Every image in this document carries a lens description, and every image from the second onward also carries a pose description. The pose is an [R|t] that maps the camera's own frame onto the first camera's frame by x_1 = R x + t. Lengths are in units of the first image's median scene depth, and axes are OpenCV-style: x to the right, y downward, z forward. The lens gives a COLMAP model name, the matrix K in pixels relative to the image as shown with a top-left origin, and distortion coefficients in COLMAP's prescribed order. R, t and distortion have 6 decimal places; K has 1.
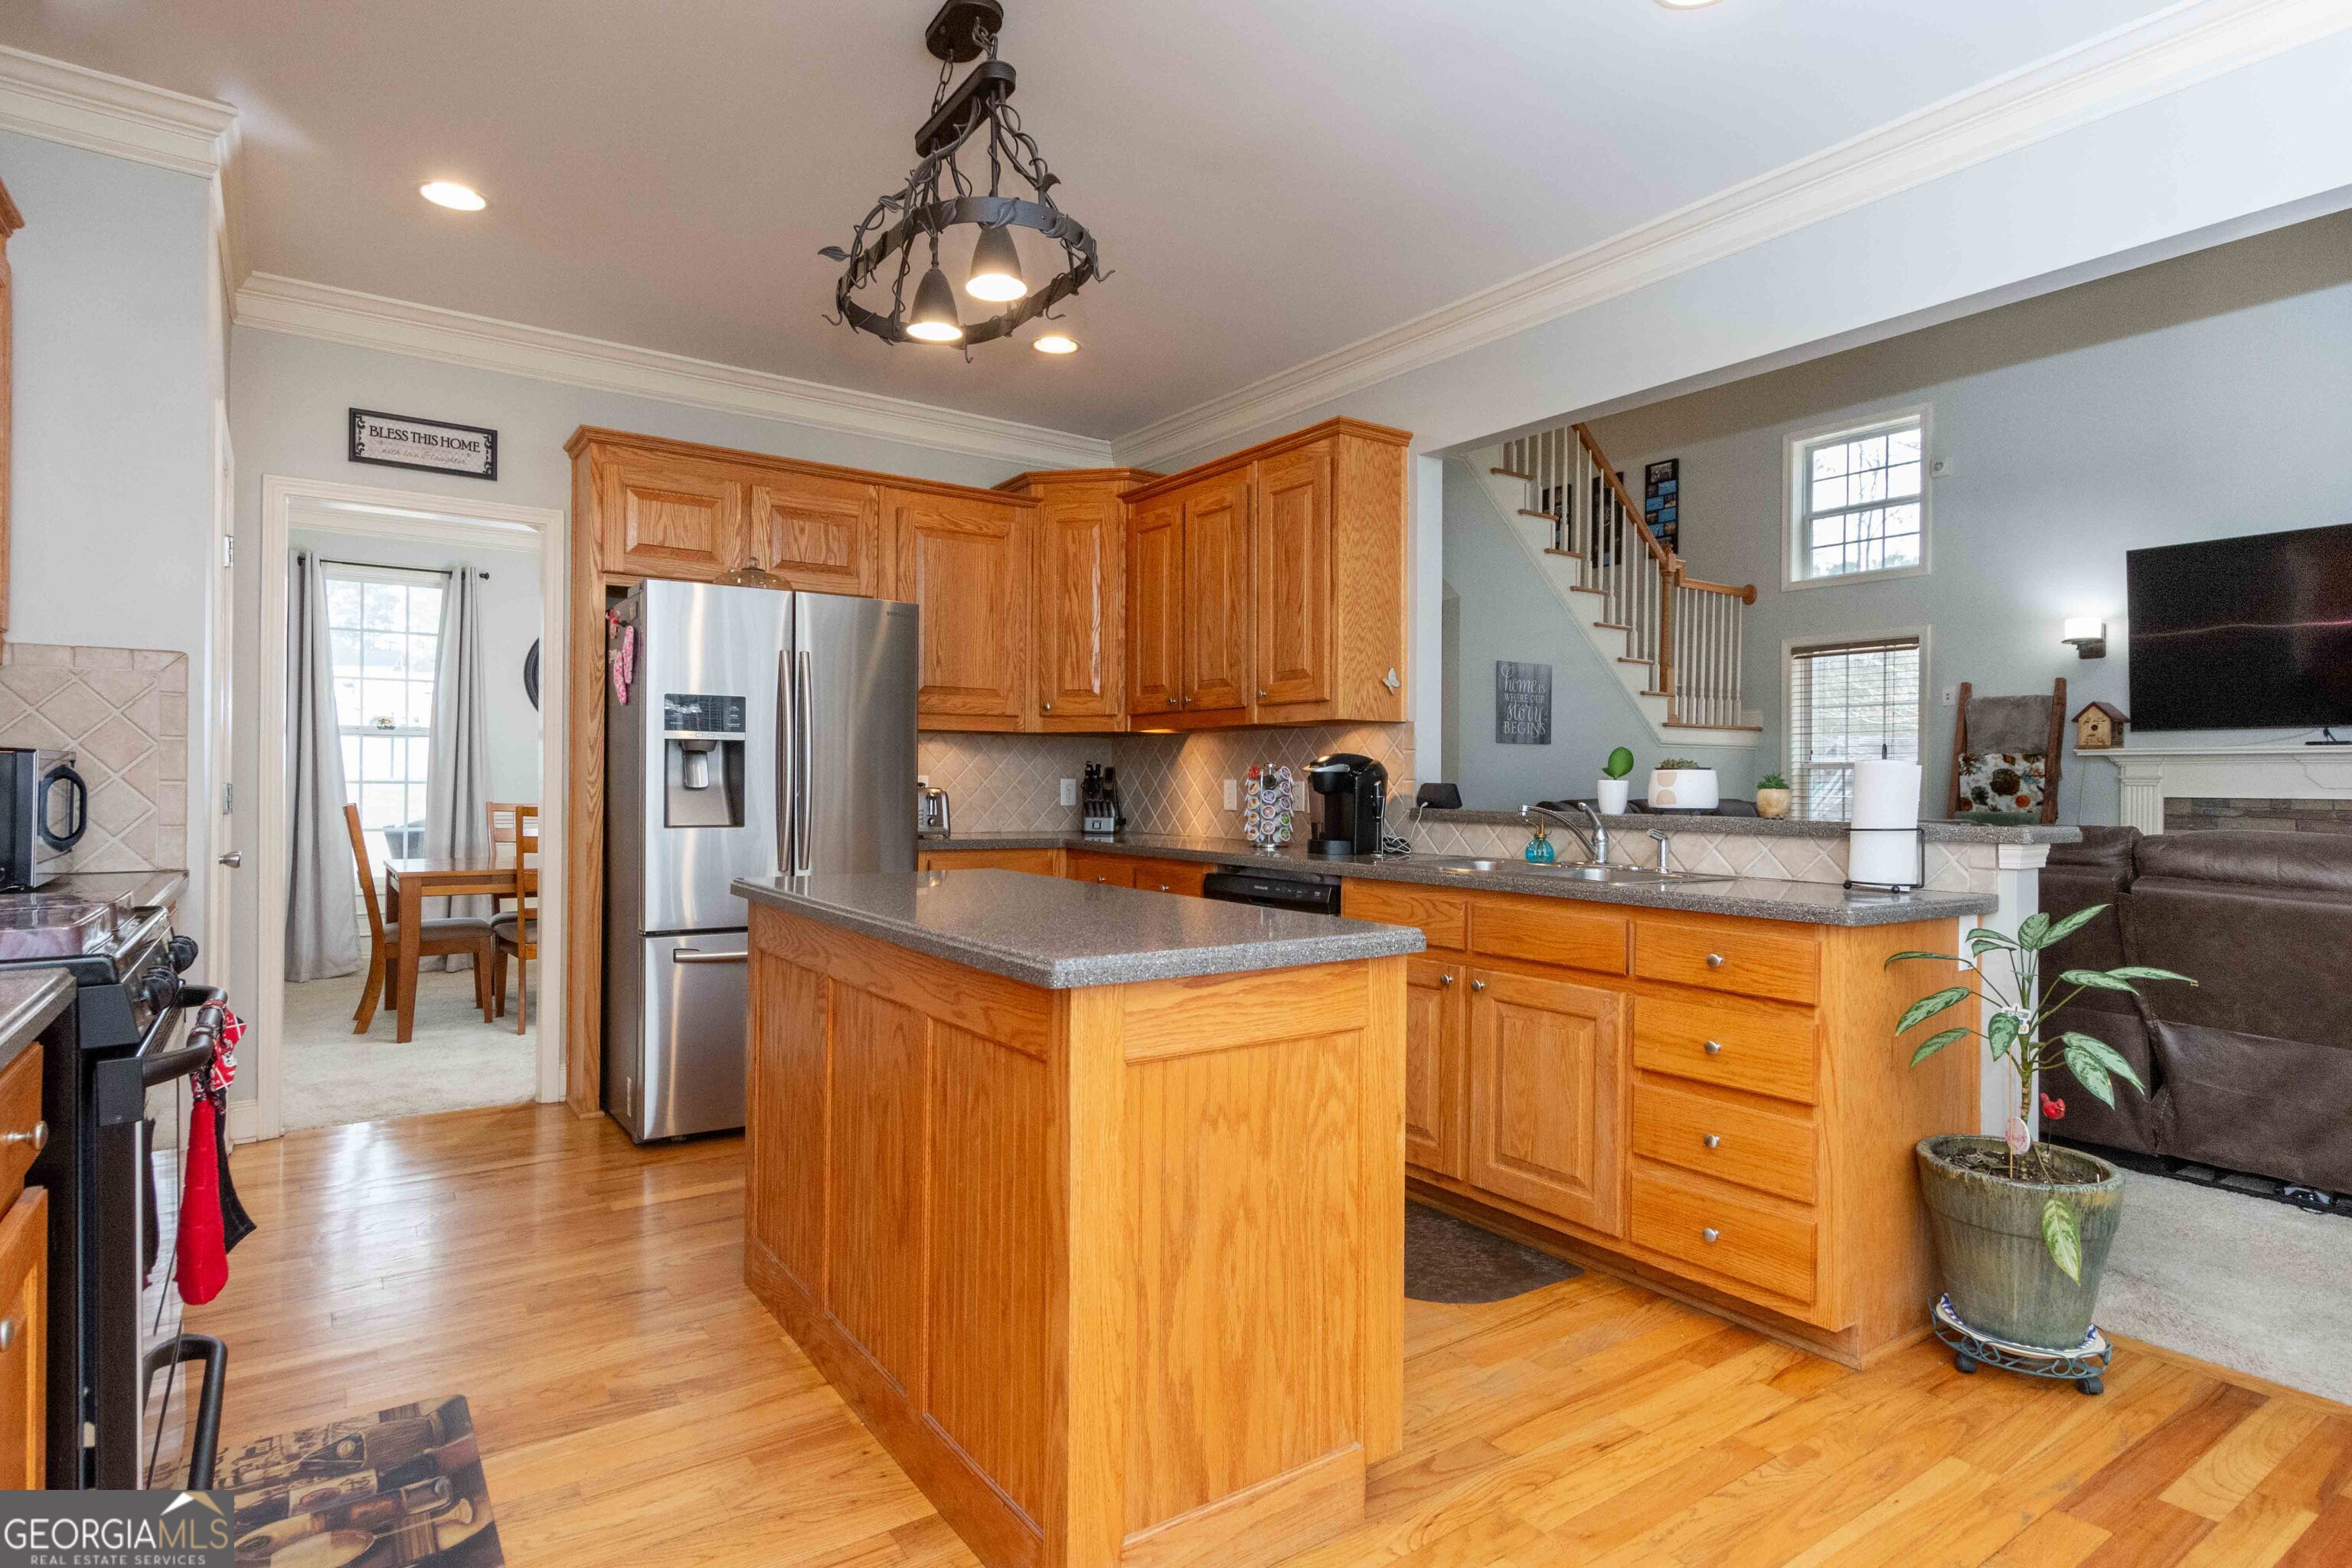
lens RADIAL K [[1220.4, 0, 1165.3], [0, 1220.4, 781.4], [0, 0, 1]] dist [0.007160, -0.000420]
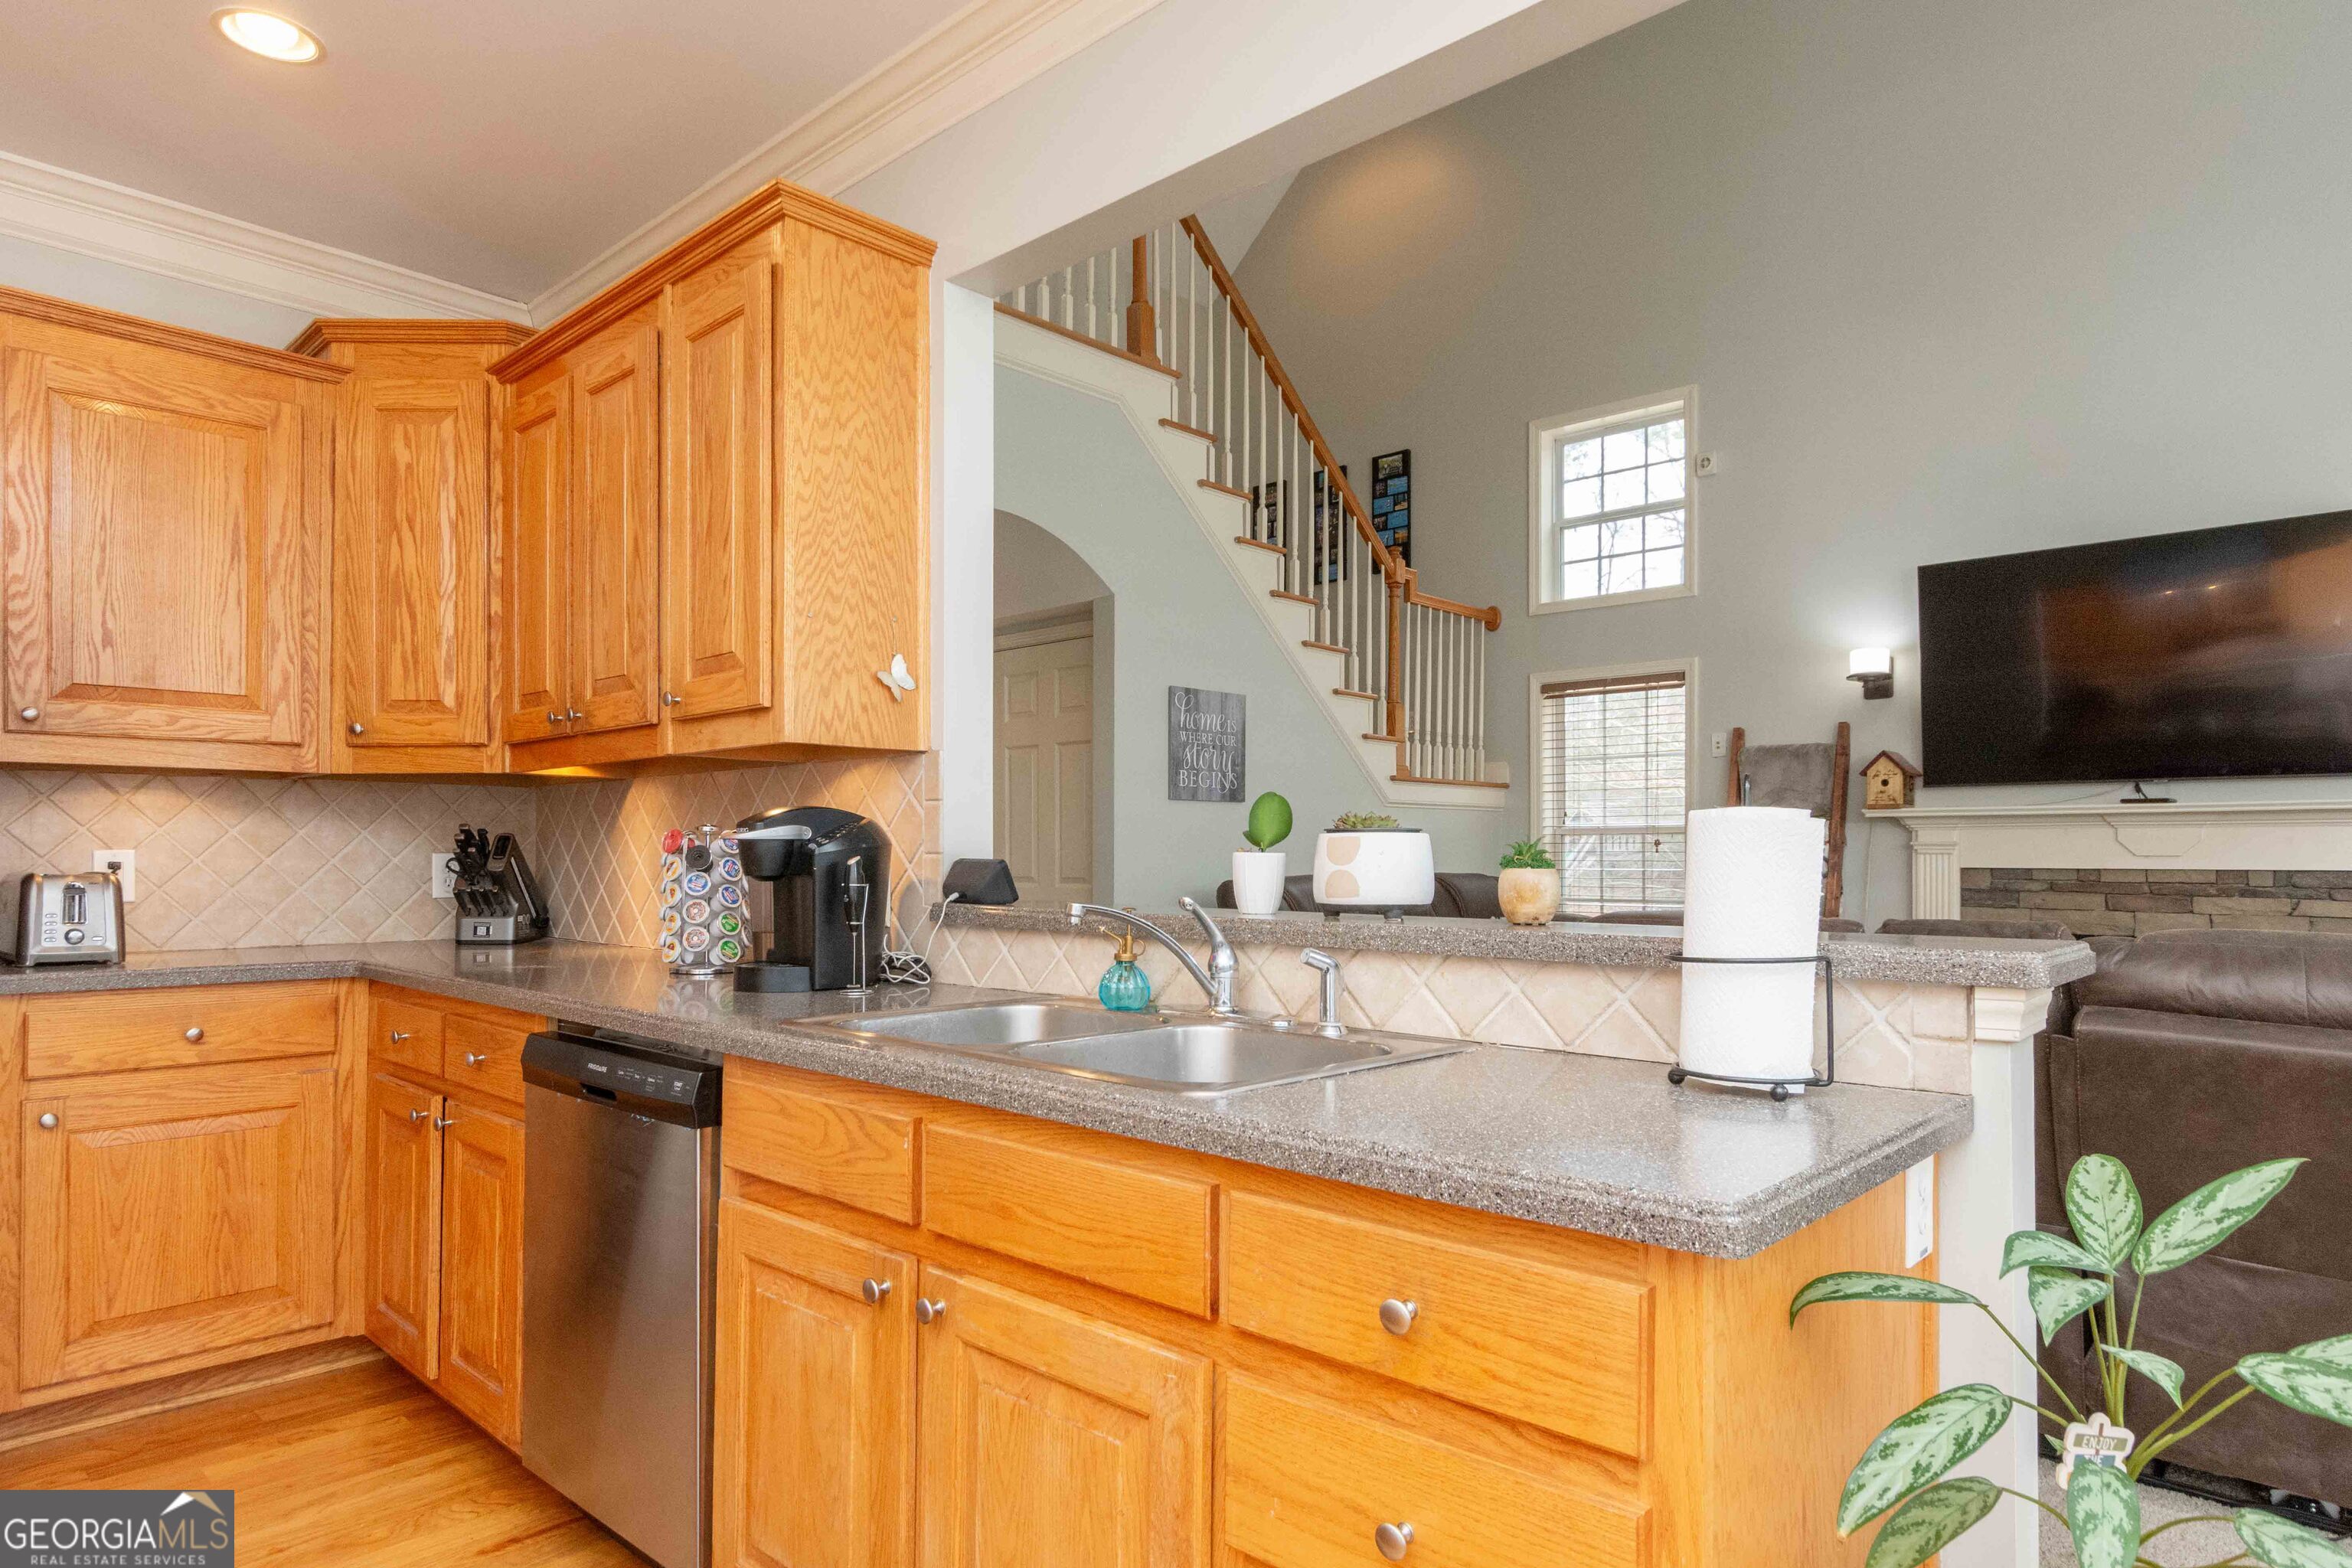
lens RADIAL K [[1334.7, 0, 1184.8], [0, 1334.7, 841.3], [0, 0, 1]] dist [-0.002462, -0.000039]
pose [[0.976925, -0.004041, 0.213543, 0.141376], [0.005753, 0.999956, -0.007396, -0.001300], [-0.213504, 0.008454, 0.976906, 0.288159]]
